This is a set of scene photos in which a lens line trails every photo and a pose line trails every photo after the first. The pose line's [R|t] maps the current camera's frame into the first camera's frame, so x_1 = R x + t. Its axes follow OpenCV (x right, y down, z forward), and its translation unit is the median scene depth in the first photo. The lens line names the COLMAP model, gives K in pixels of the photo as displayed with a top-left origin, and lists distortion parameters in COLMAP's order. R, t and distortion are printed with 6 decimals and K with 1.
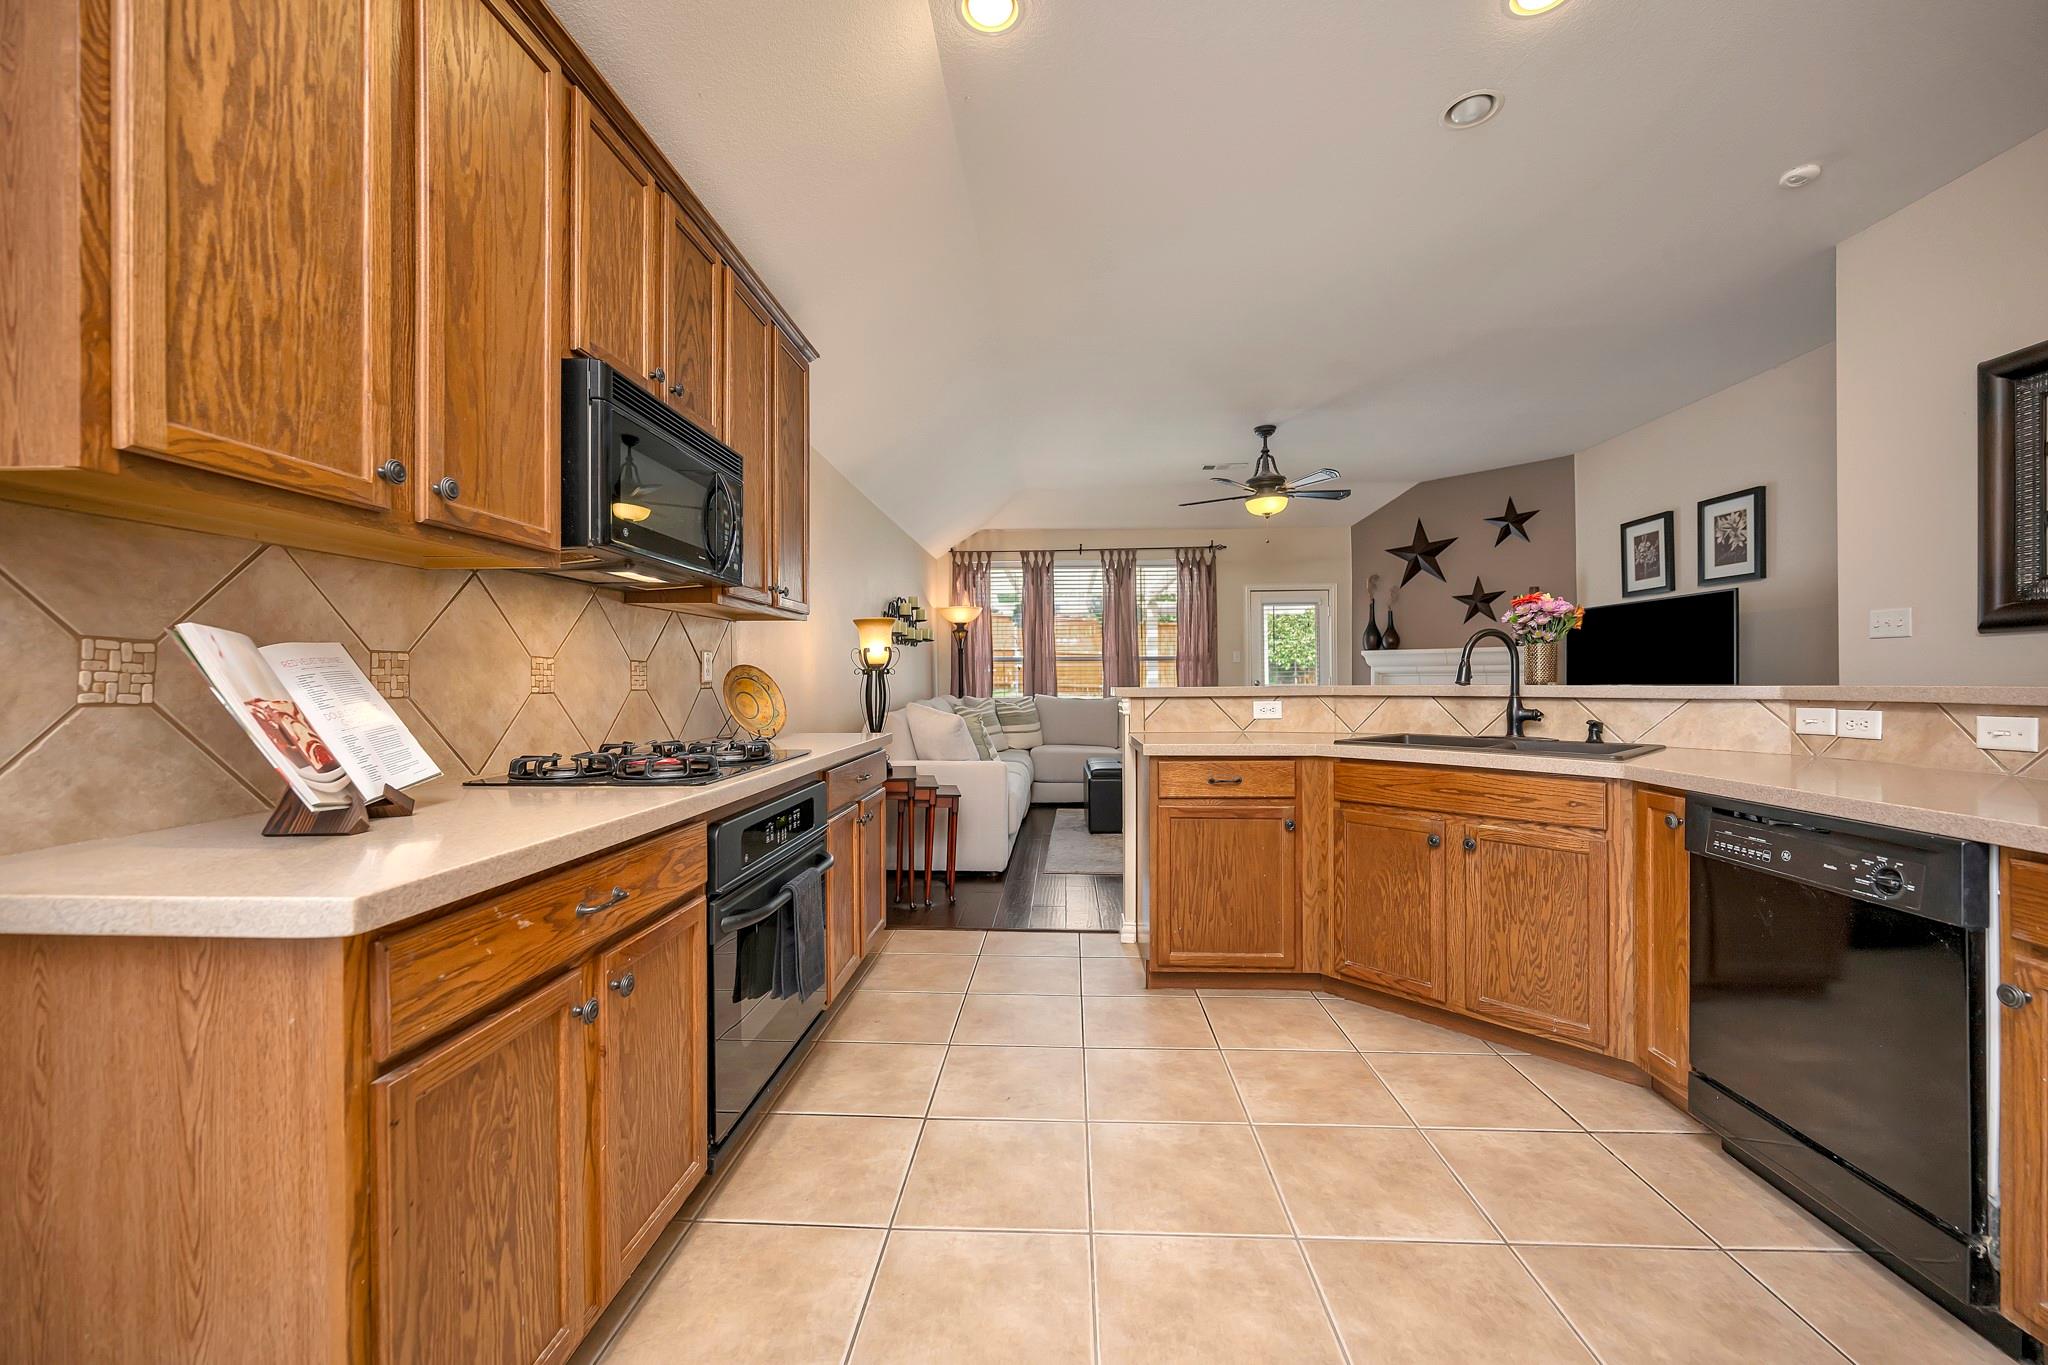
lens RADIAL K [[811.5, 0, 1027.5], [0, 811.5, 676.5], [0, 0, 1]] dist [-0.001545, -0.000101]
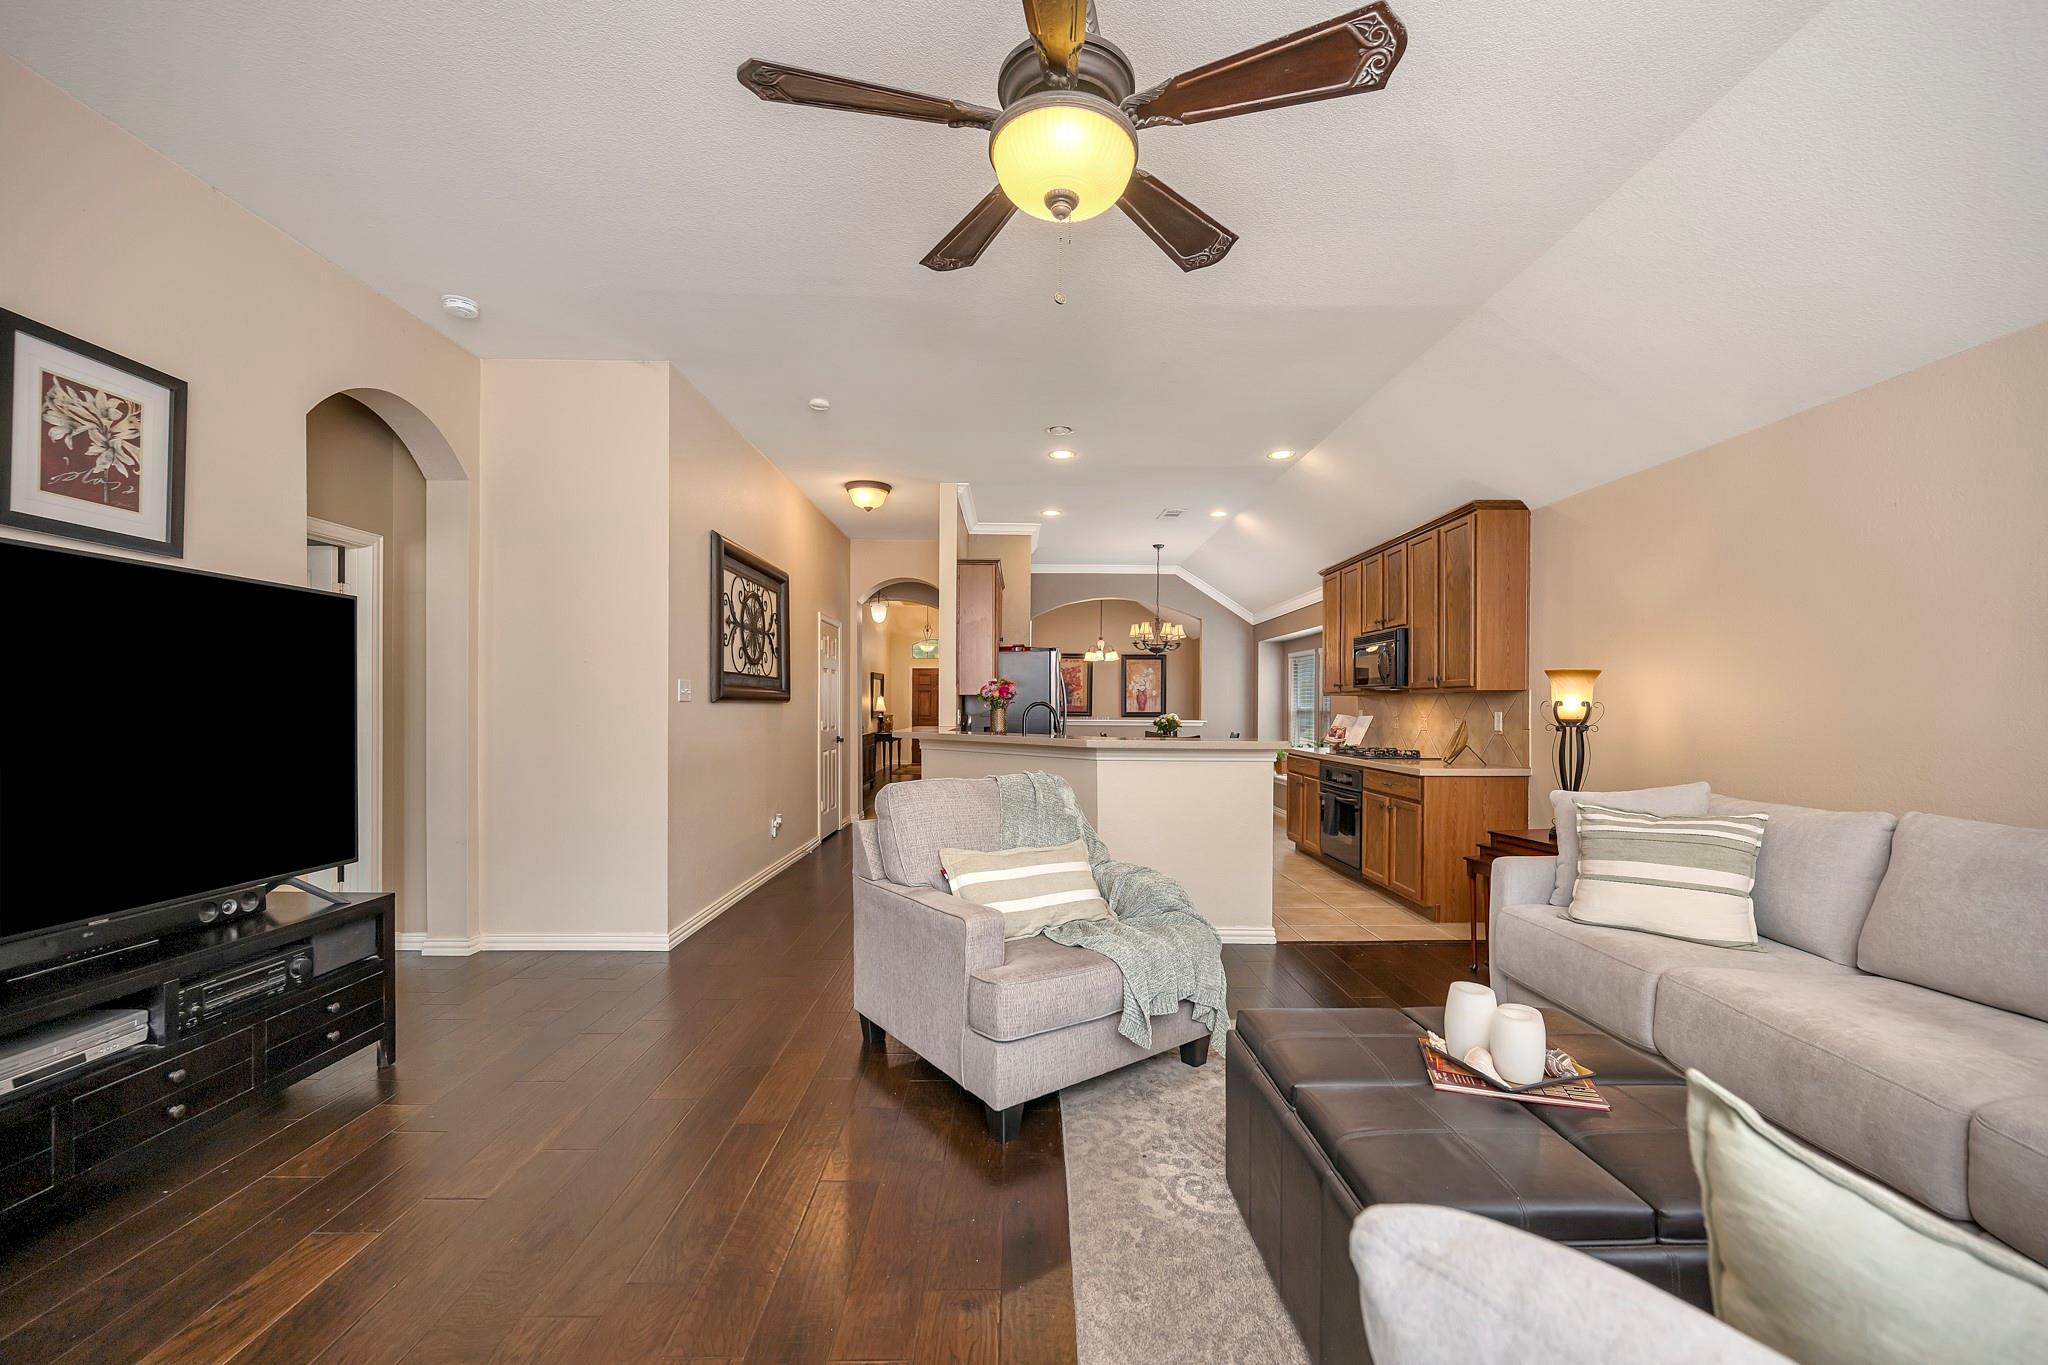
lens RADIAL K [[817.2, 0, 1032.4], [0, 817.2, 715.6], [0, 0, 1]] dist [-0.000299, -0.000014]
pose [[-0.997892, -0.000252, -0.064896, 0.700936], [-0.000783, 0.999966, 0.008150, -0.039975], [0.064892, 0.008183, -0.997859, 2.777021]]
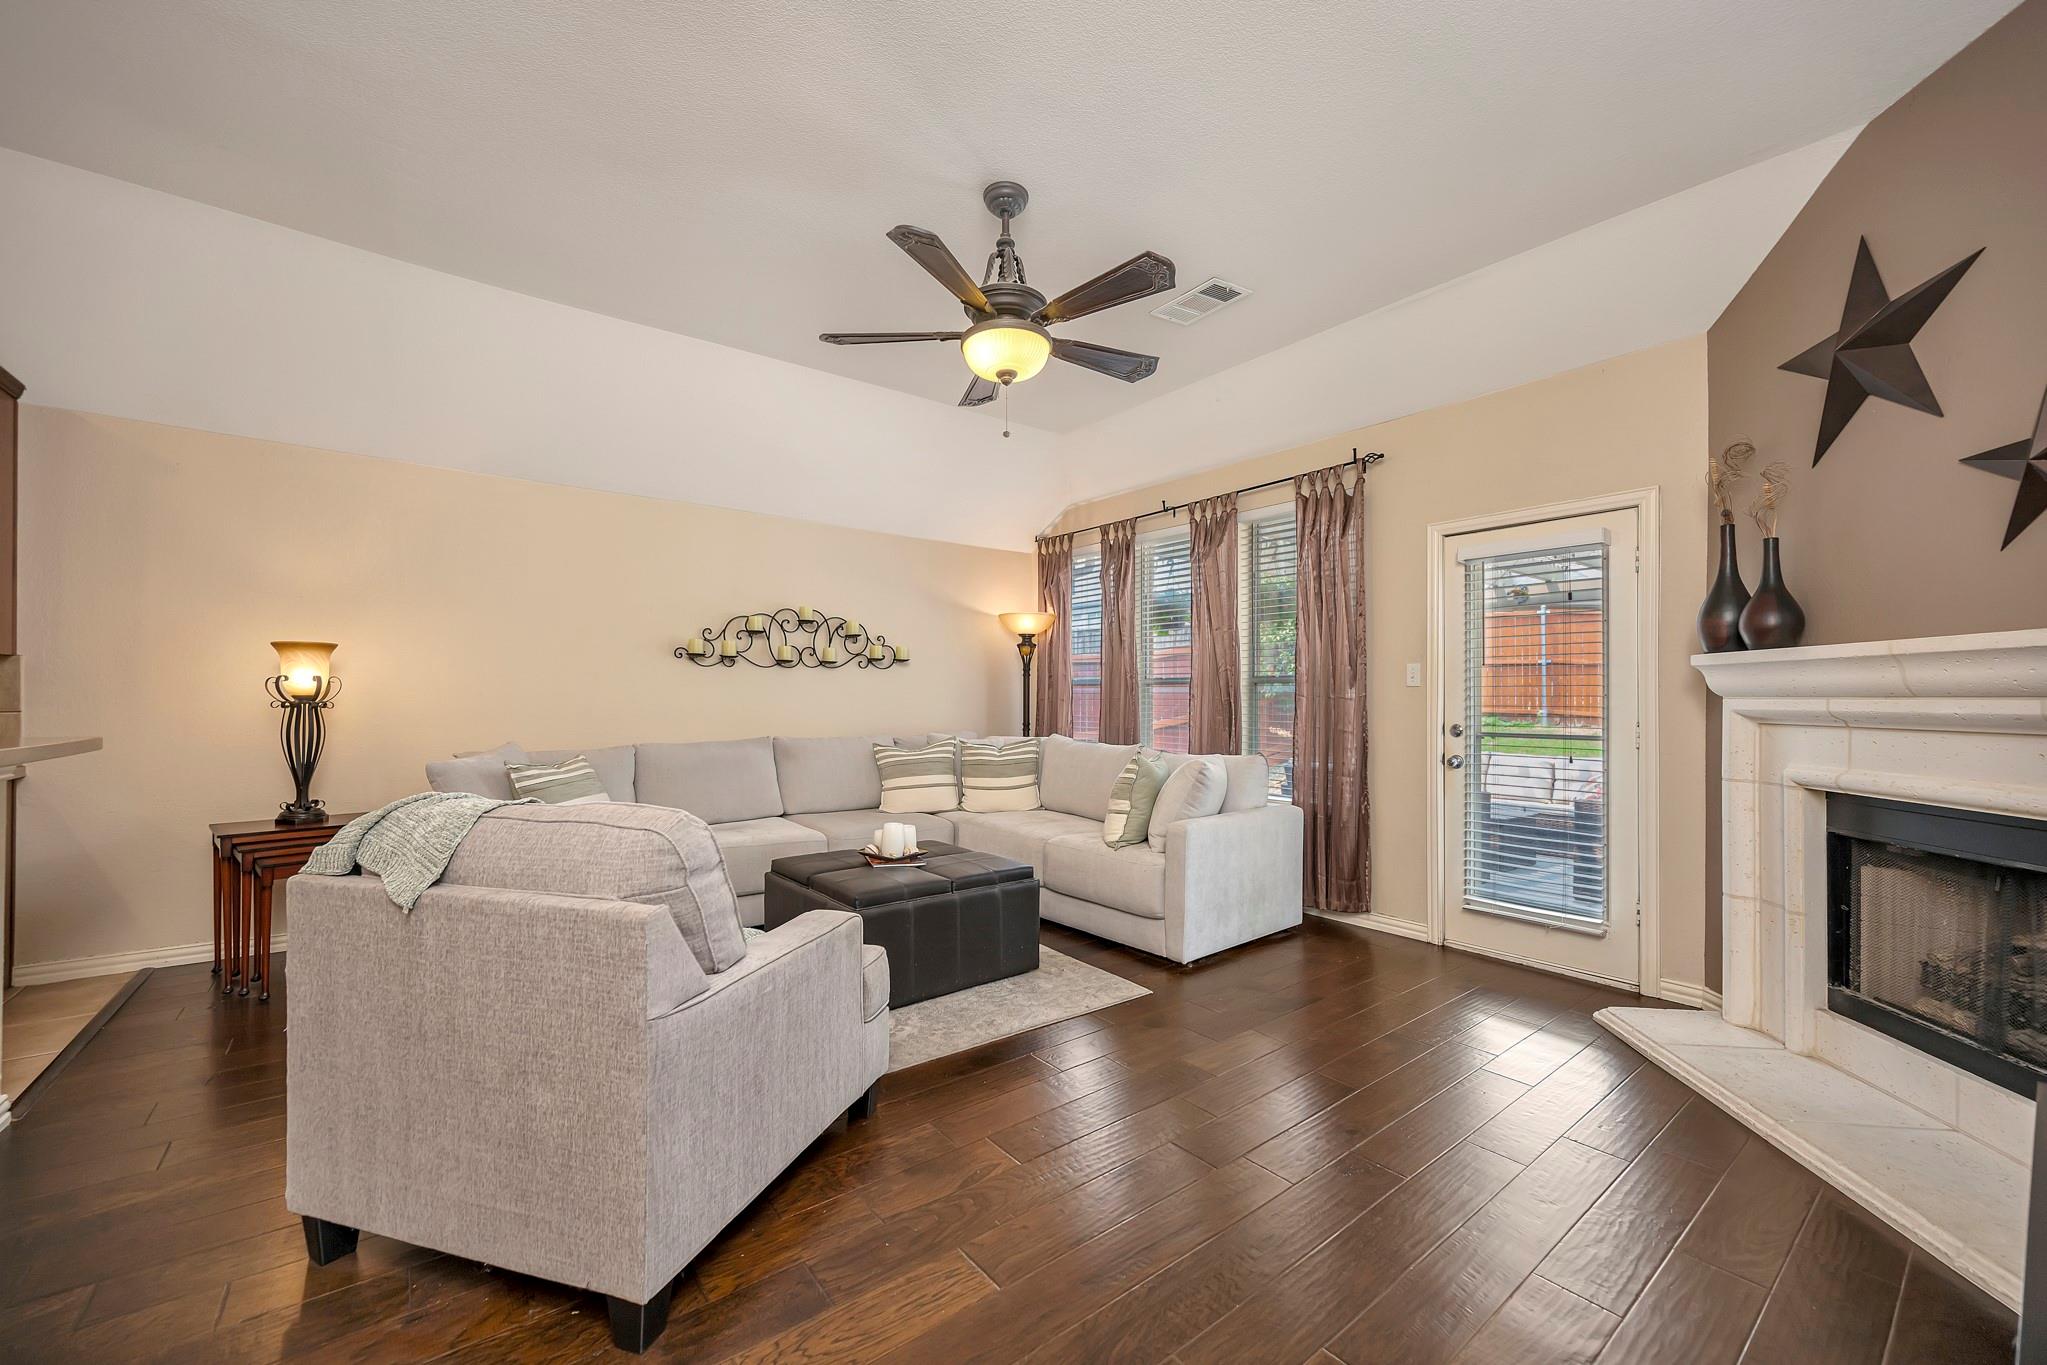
lens RADIAL K [[800.6, 0, 1033.9], [0, 800.6, 688.2], [0, 0, 1]] dist [-0.000458, -0.002576]
pose [[0.655022, -0.000223, -0.755610, 1.416391], [-0.006669, 0.999959, -0.006076, -0.035018], [0.755581, 0.009019, 0.654994, 1.526009]]
